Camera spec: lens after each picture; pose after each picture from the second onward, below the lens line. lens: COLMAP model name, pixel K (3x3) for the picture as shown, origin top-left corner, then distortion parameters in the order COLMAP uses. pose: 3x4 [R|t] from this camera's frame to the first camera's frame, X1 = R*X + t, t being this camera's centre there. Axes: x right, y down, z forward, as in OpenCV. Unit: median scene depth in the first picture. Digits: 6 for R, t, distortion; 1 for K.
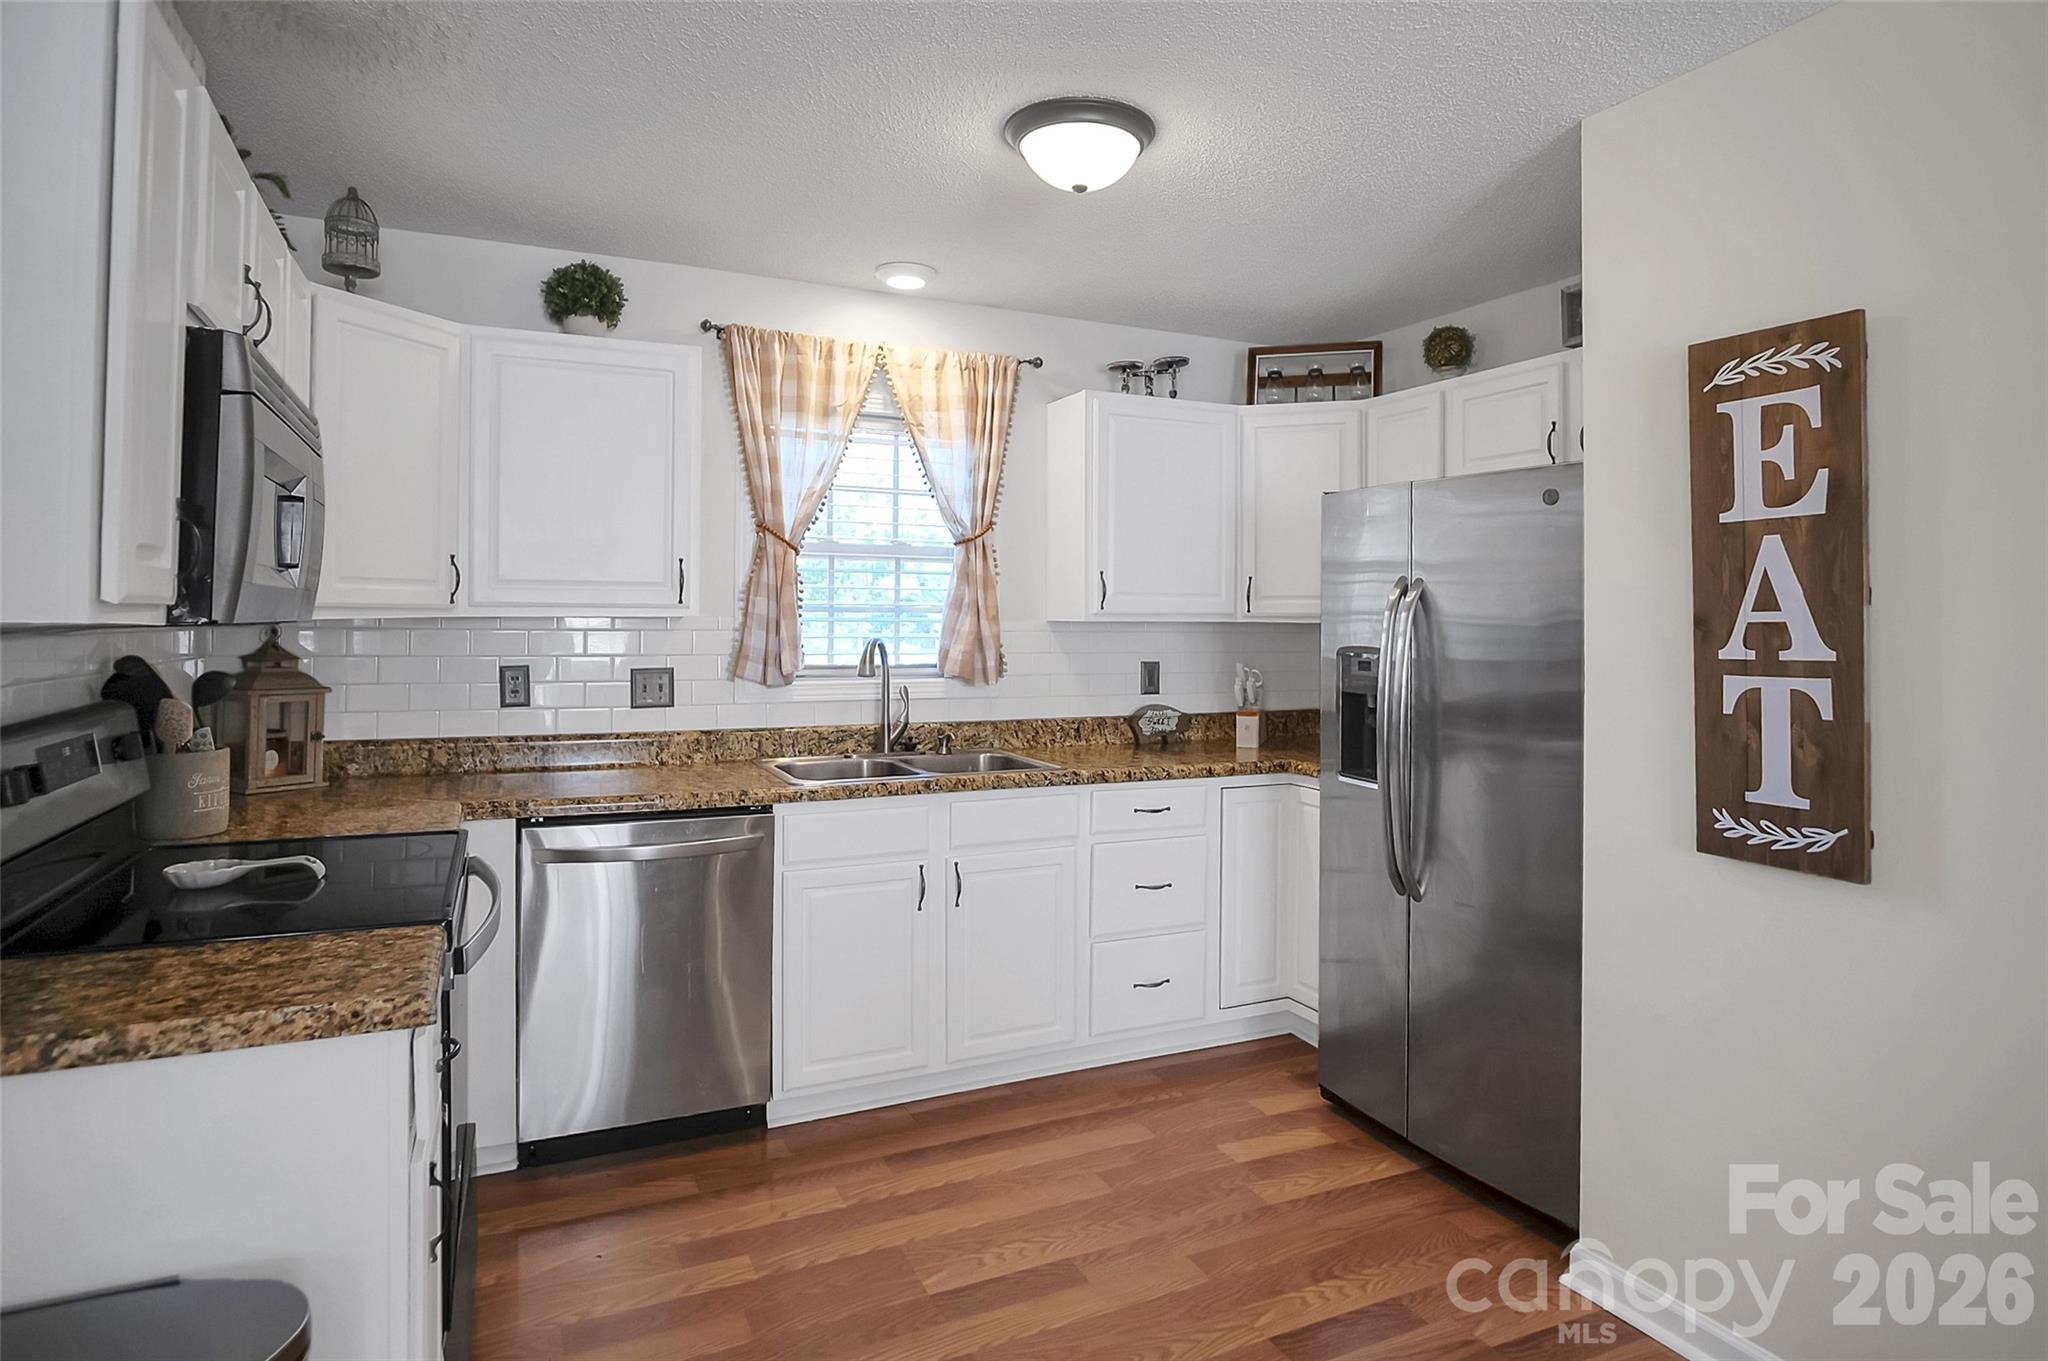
lens RADIAL K [[1164.3, 0, 1058.2], [0, 1164.3, 589.8], [0, 0, 1]] dist [-0.029986, 0.003373]
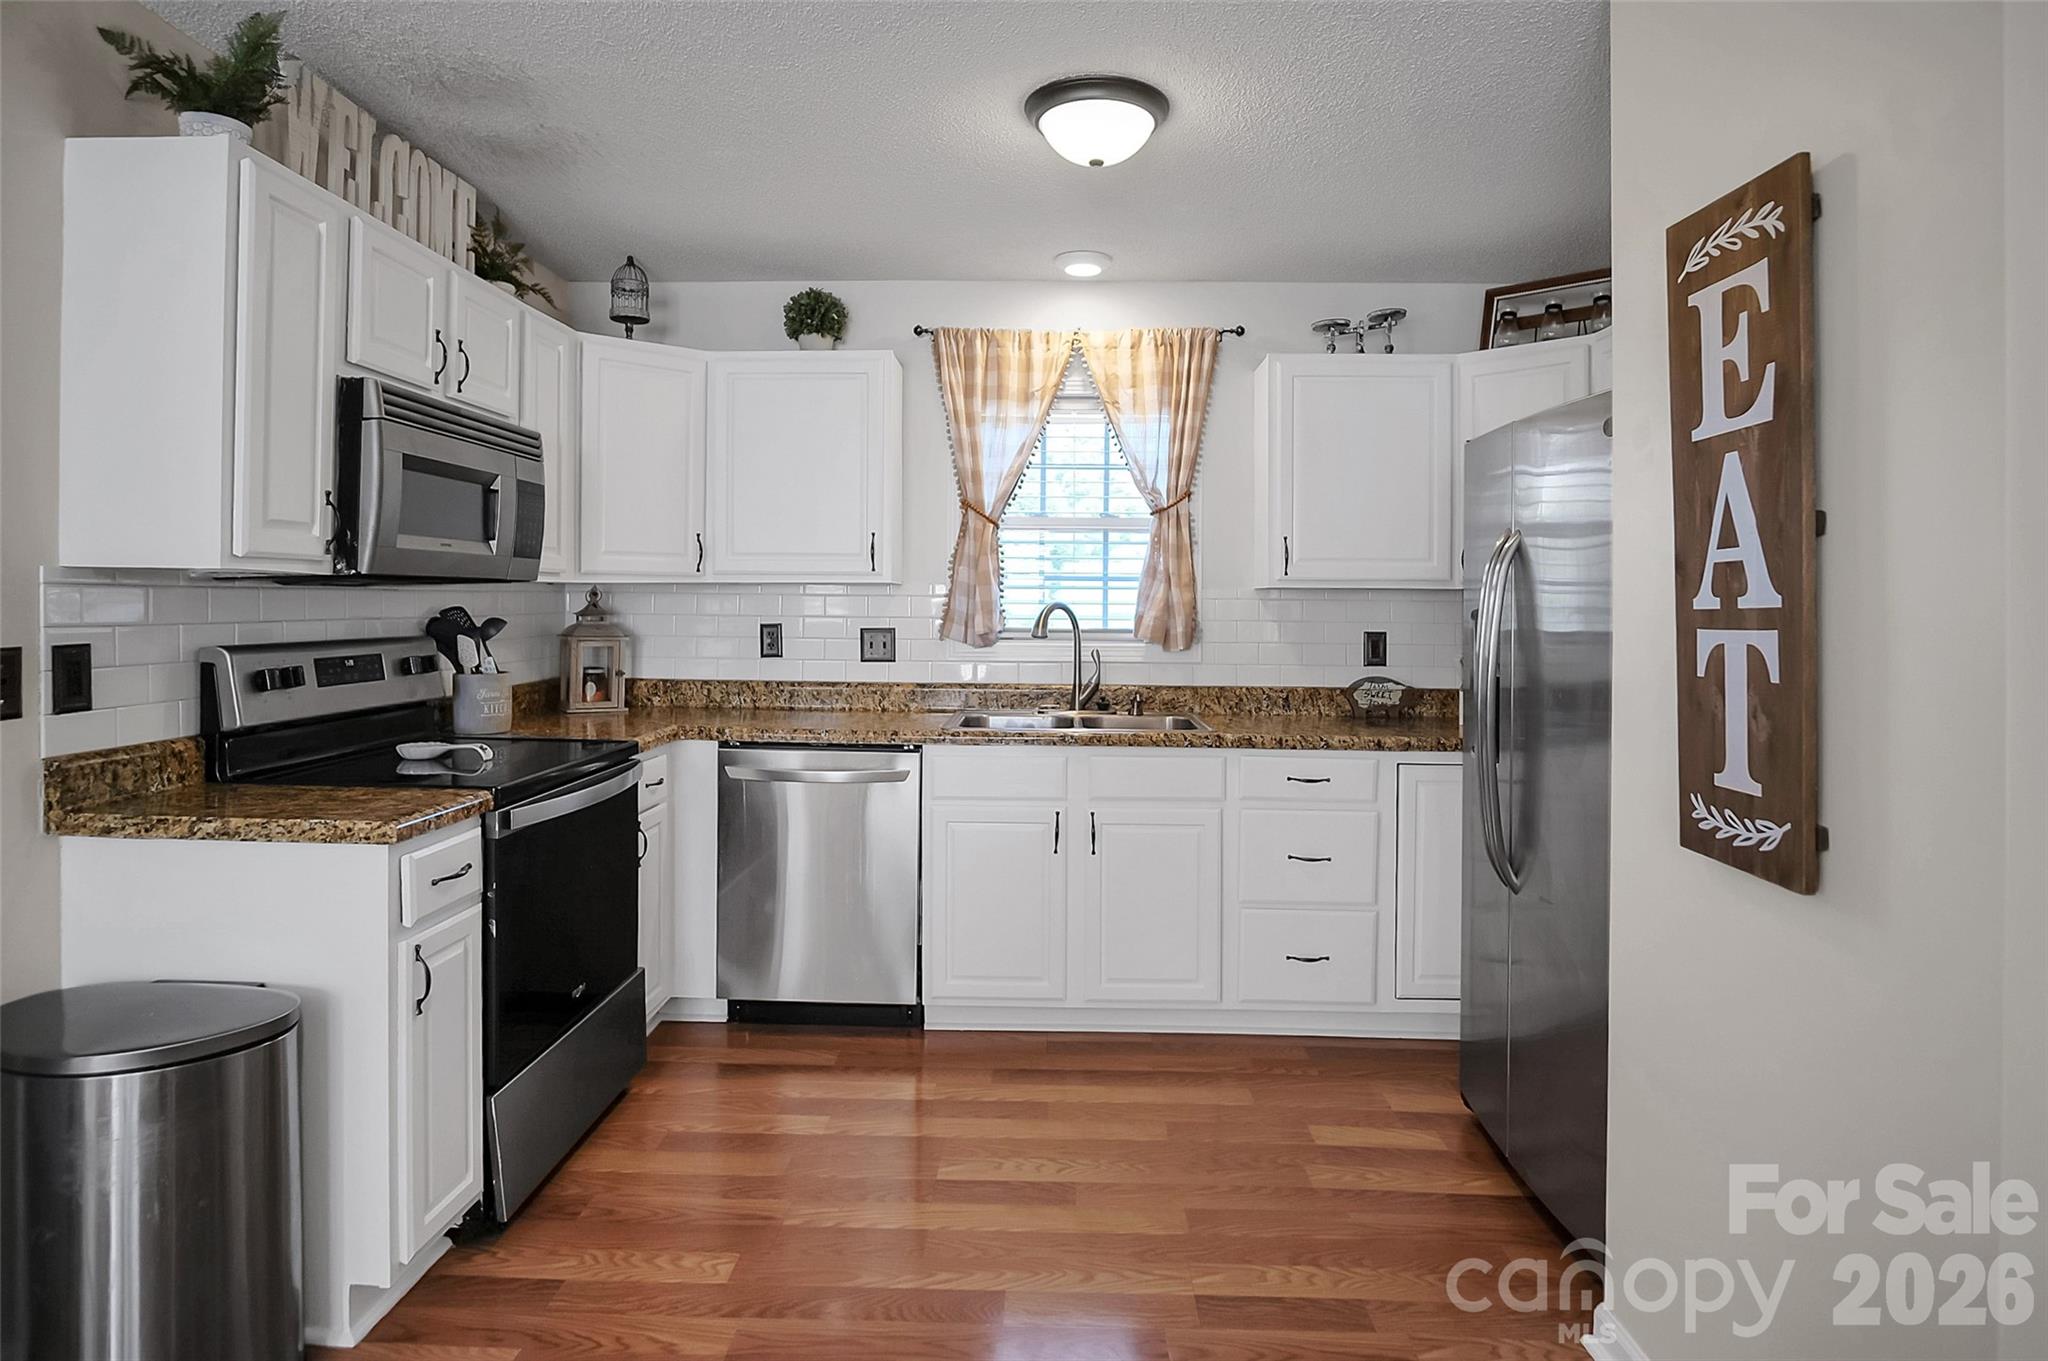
lens RADIAL K [[1164.3, 0, 1058.2], [0, 1164.3, 589.8], [0, 0, 1]] dist [-0.029986, 0.003373]
pose [[0.884548, -0.005796, -0.466414, 0.368485], [0.009227, 0.999945, 0.005073, 0.025041], [0.466359, -0.008791, 0.884552, 0.047321]]
